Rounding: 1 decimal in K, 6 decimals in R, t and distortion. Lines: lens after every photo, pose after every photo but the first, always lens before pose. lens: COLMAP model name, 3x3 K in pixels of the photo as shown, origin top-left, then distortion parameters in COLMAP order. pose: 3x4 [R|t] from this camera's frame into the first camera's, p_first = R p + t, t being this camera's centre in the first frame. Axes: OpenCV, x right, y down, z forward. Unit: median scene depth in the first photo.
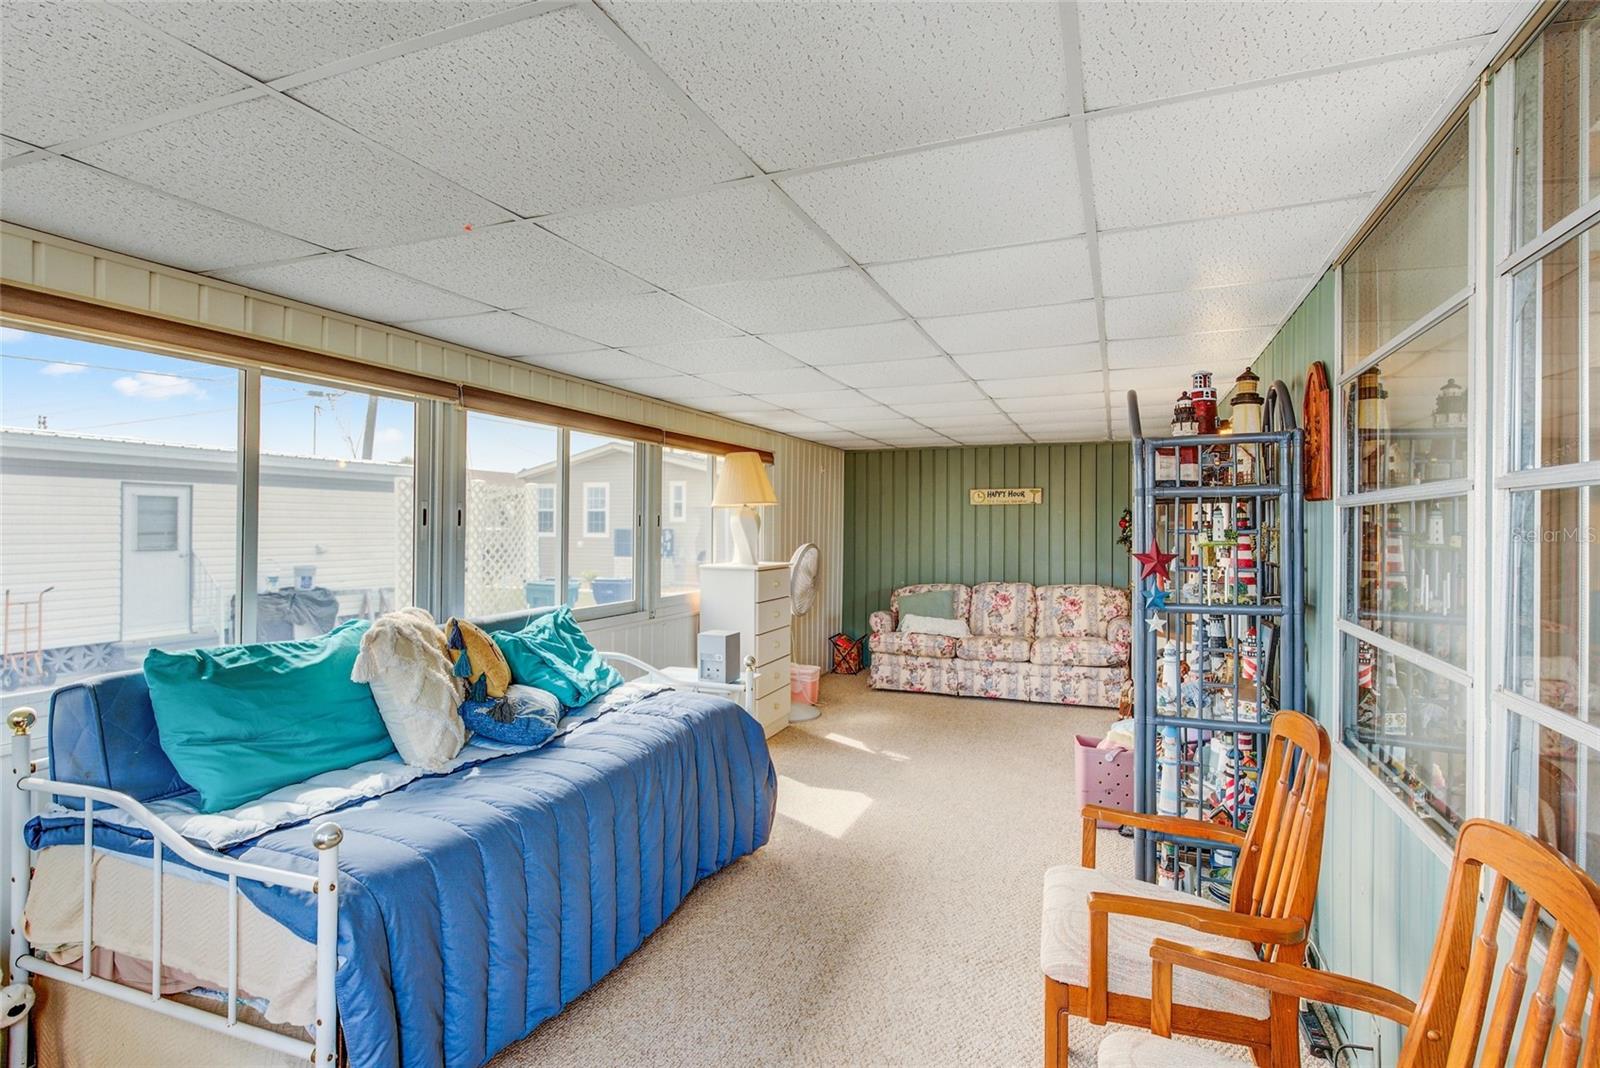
lens RADIAL K [[809.8, 0, 799.5], [0, 809.8, 528.4], [0, 0, 1]] dist [-0.001540, -0.000173]
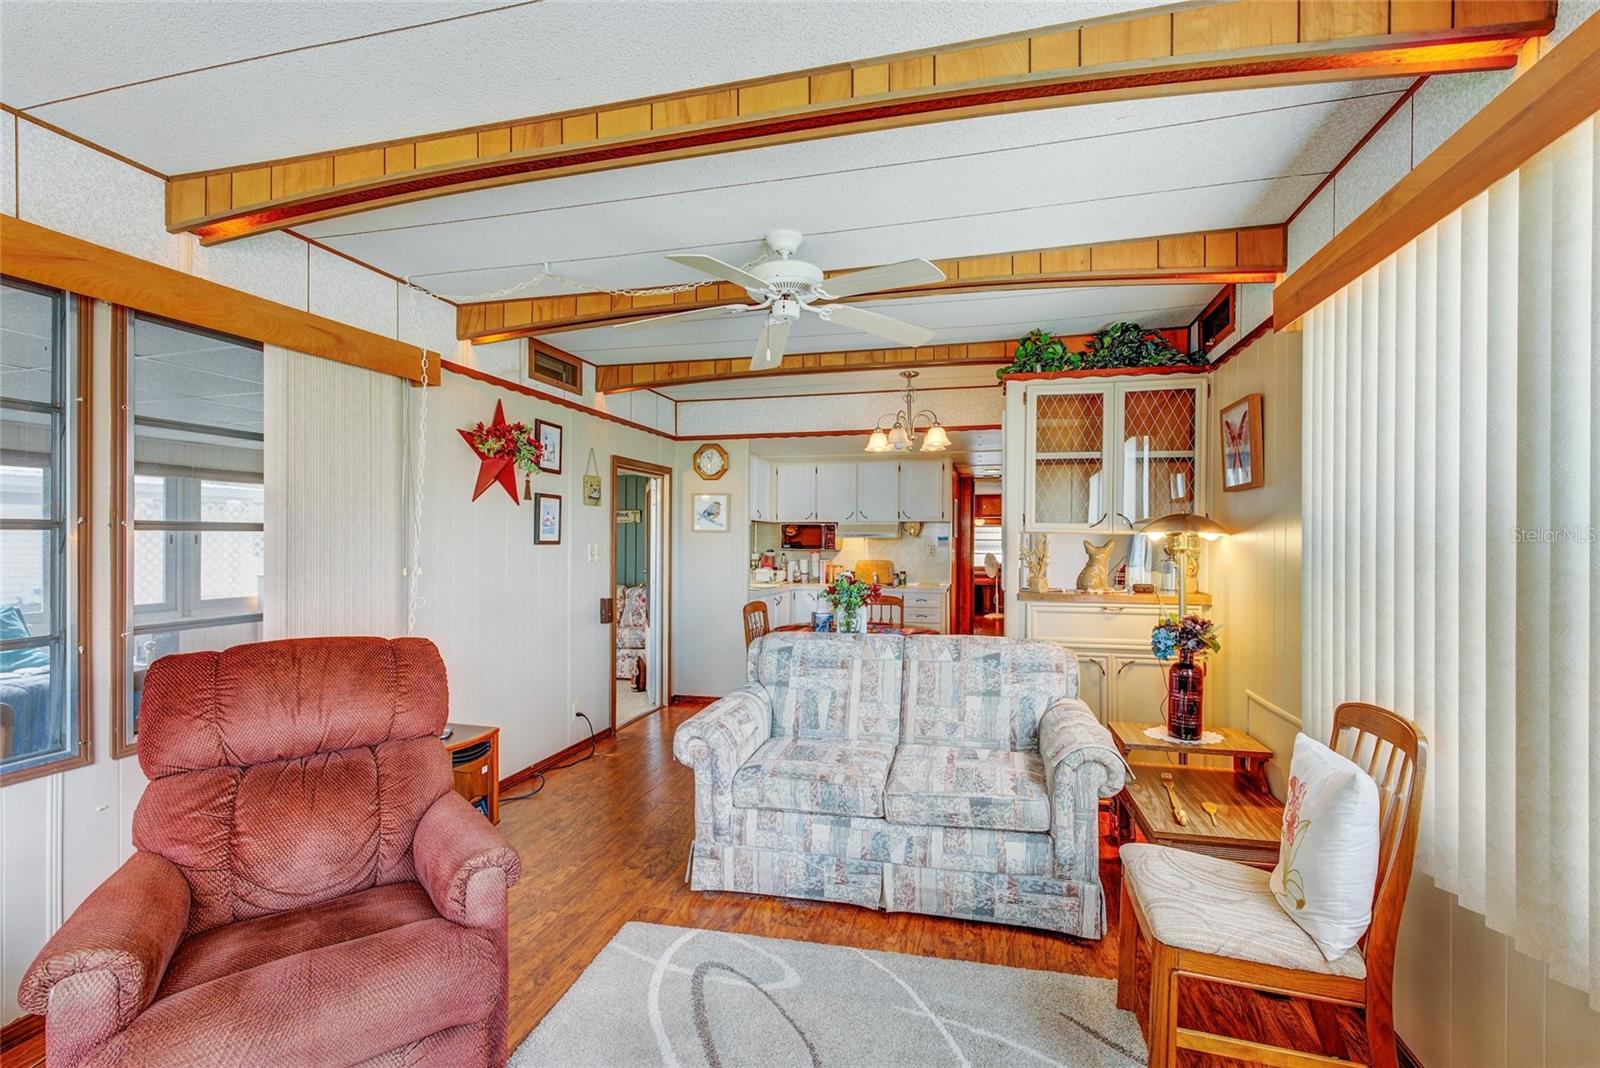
lens RADIAL K [[715.4, 0, 815.3], [0, 715.4, 540.4], [0, 0, 1]] dist [0.008347, -0.002035]
pose [[0.992675, -0.004242, 0.120740, 0.430143], [0.004570, 0.999987, -0.002439, 0.001481], [-0.120728, 0.002973, 0.992681, -0.143004]]
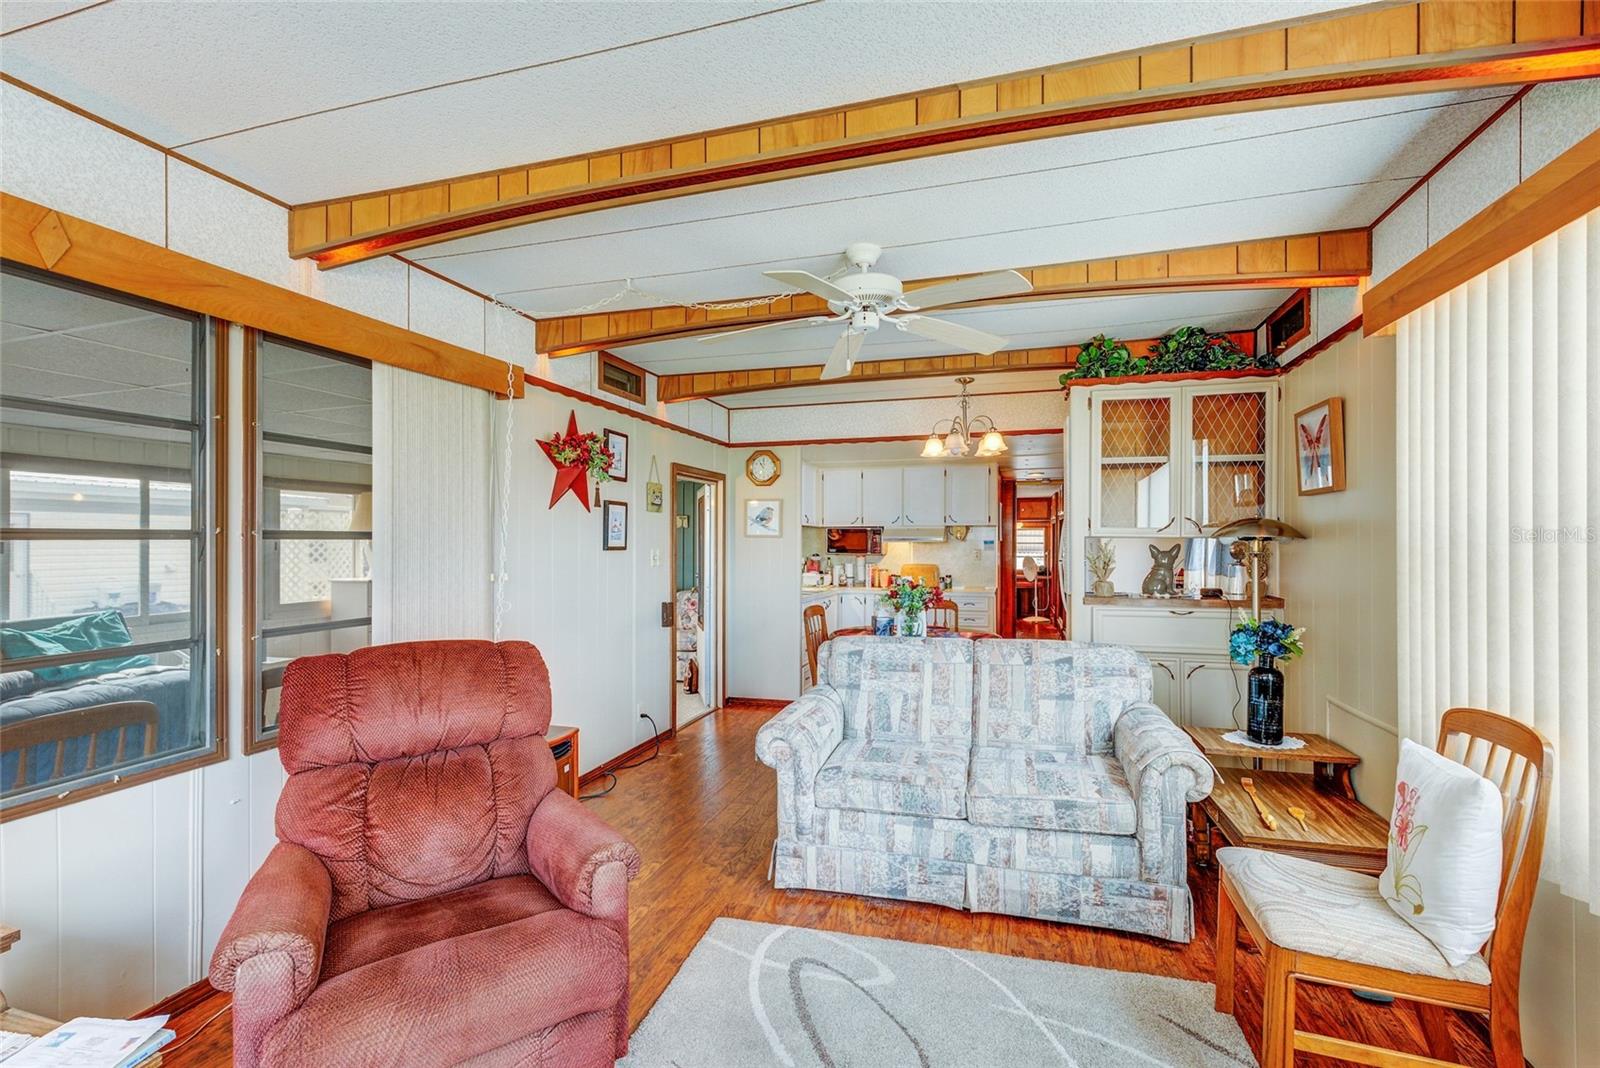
lens RADIAL K [[715.4, 0, 795.2], [0, 715.4, 539.3], [0, 0, 1]] dist [0.008347, -0.002035]
pose [[0.996493, -0.007486, 0.083336, 0.371305], [0.008153, 0.999937, -0.007668, -0.001604], [-0.083273, 0.008320, 0.996492, -0.149983]]
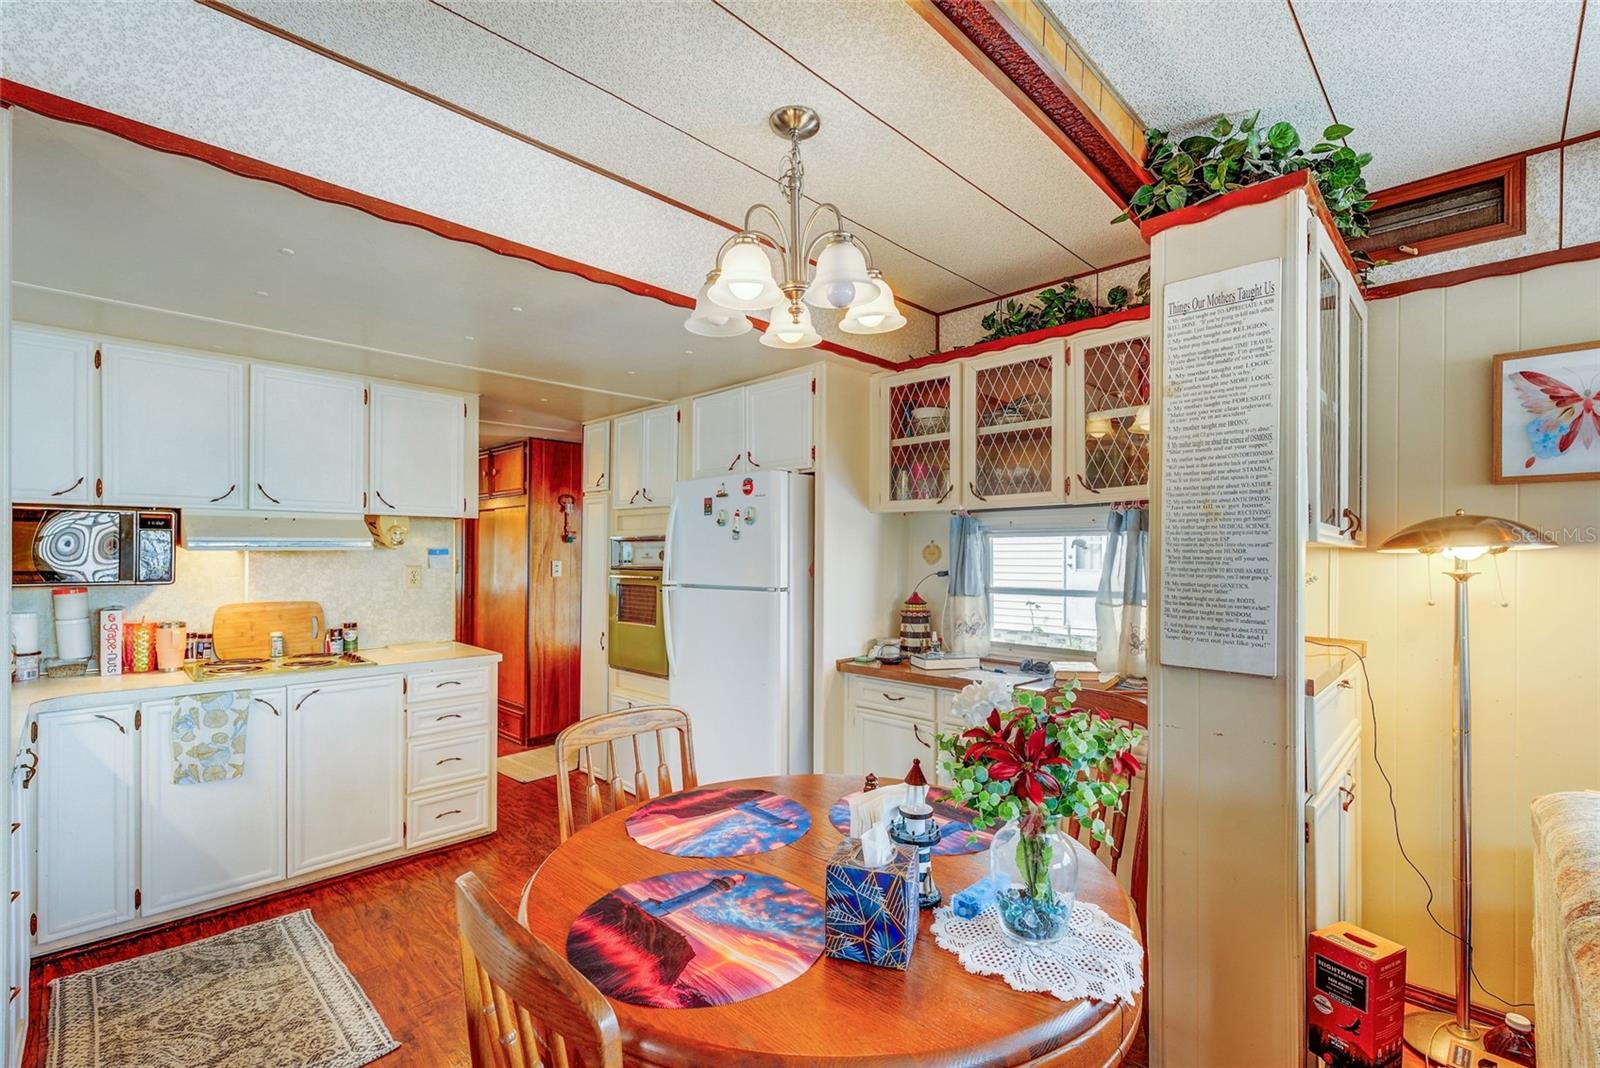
lens RADIAL K [[715.4, 0, 808.7], [0, 715.4, 547.9], [0, 0, 1]] dist [0.008347, -0.002035]
pose [[0.382119, -0.003415, 0.924107, 0.355979], [0.008204, 0.999966, 0.000303, -0.003266], [-0.924077, 0.007465, 0.382134, 0.414396]]
